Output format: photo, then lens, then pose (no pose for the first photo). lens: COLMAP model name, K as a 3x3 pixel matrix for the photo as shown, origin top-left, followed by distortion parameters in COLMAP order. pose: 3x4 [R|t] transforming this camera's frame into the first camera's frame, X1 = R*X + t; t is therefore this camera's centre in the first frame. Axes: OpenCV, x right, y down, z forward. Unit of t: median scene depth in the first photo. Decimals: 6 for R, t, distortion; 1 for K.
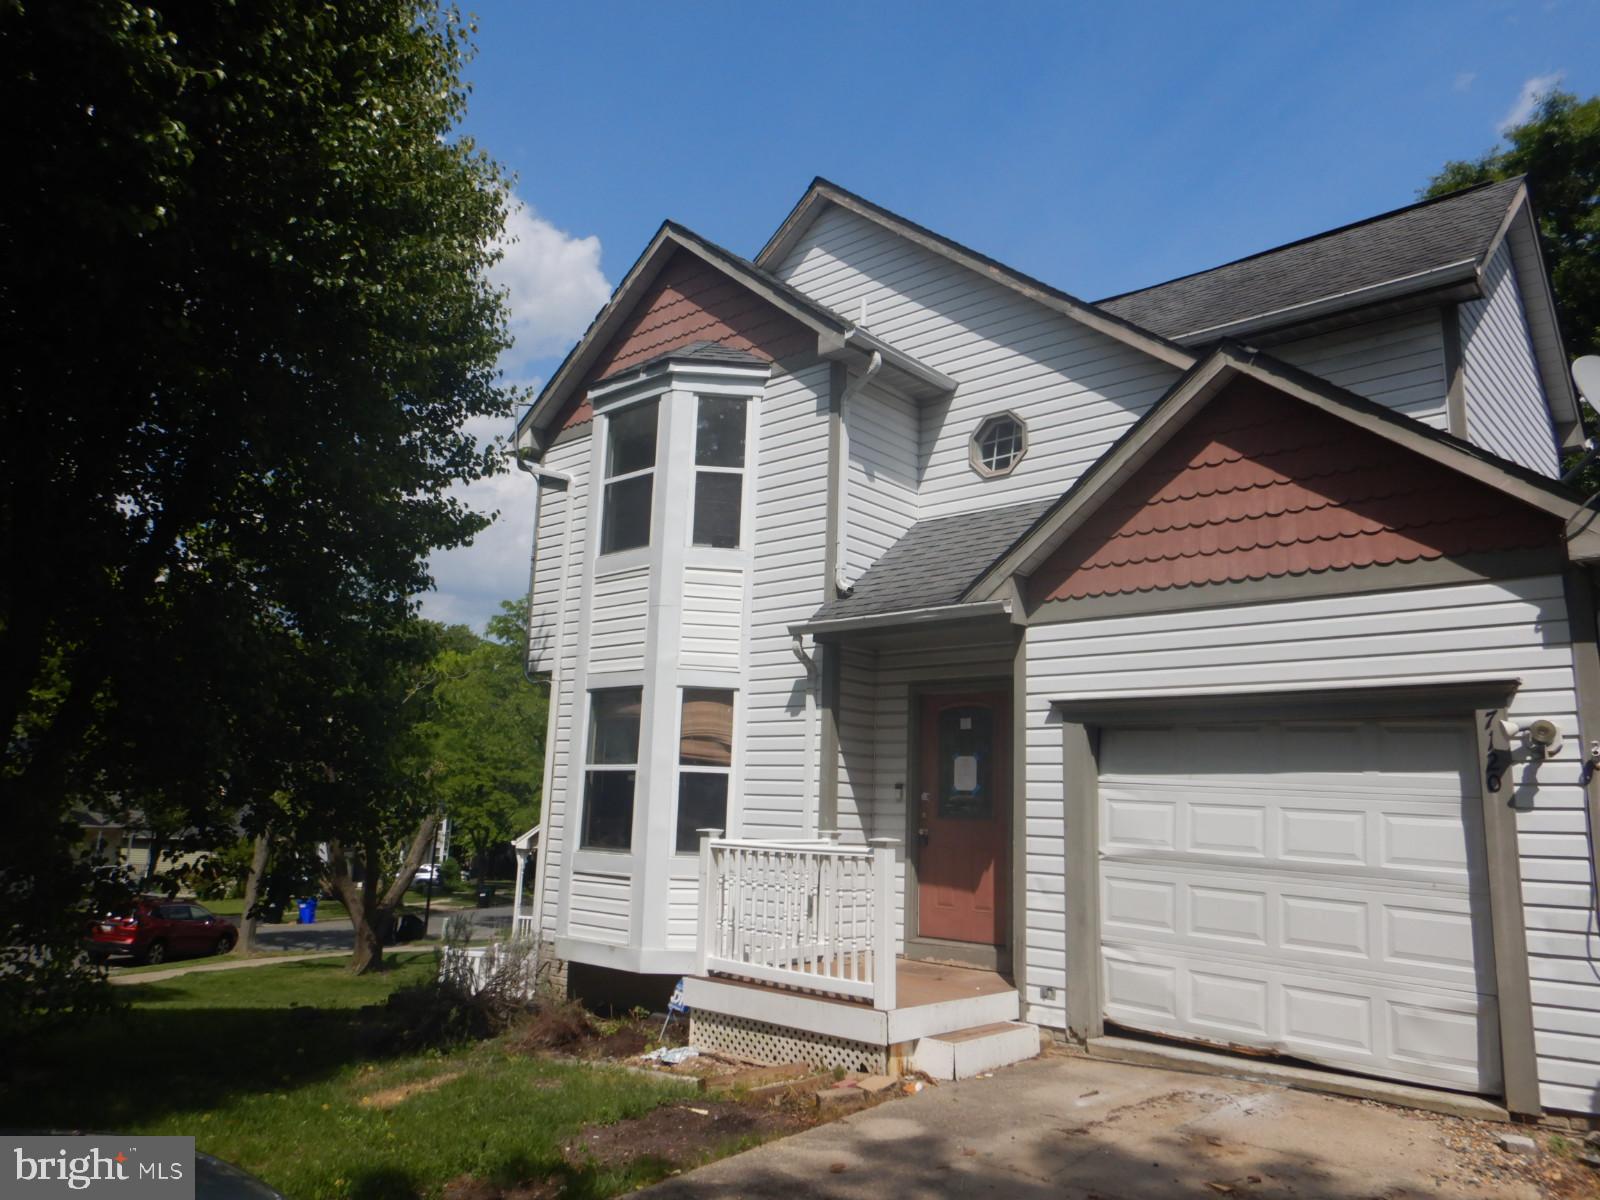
lens RADIAL K [[1133.1, 0, 793.6], [0, 1133.1, 593.6], [0, 0, 1]] dist [0.002409, -0.002352]
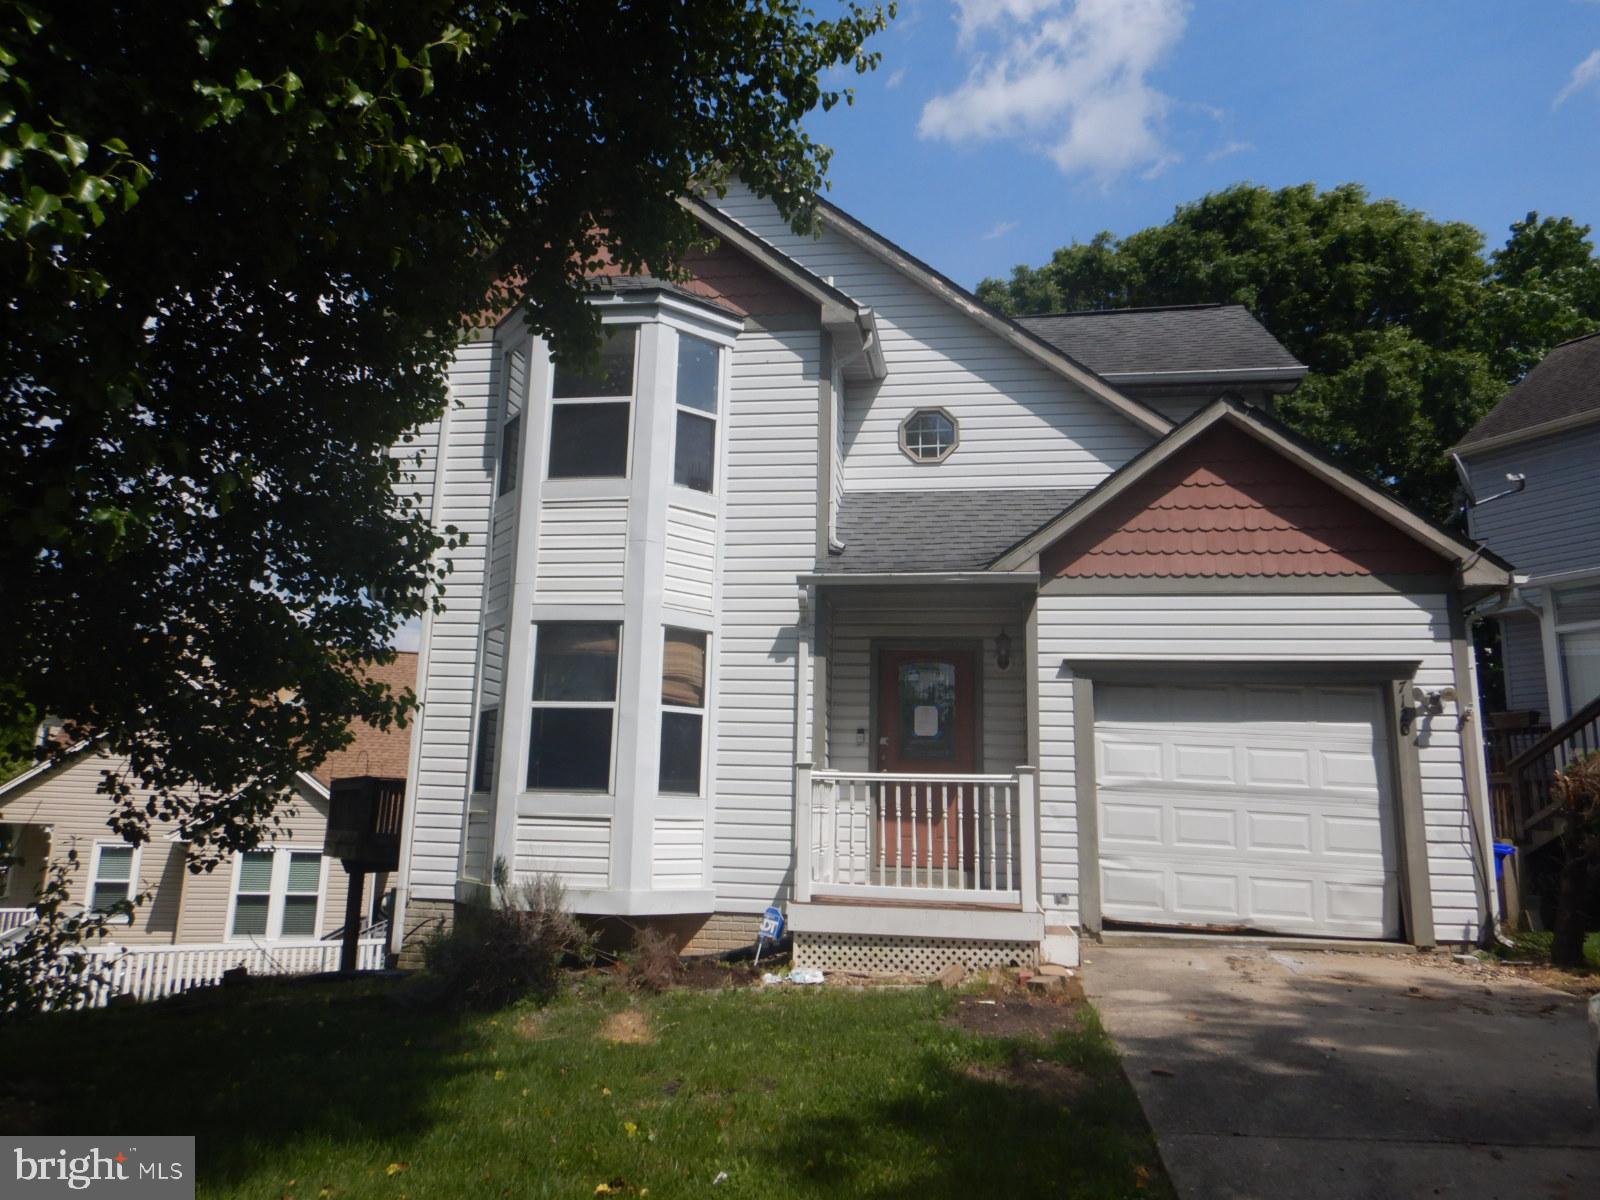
lens RADIAL K [[1133.1, 0, 793.6], [0, 1133.1, 593.6], [0, 0, 1]] dist [0.002409, -0.002352]
pose [[0.839882, 0.094910, 0.534406, -0.674571], [-0.102286, 0.994628, -0.015890, 0.074597], [-0.533043, -0.041317, 0.845079, 0.140093]]
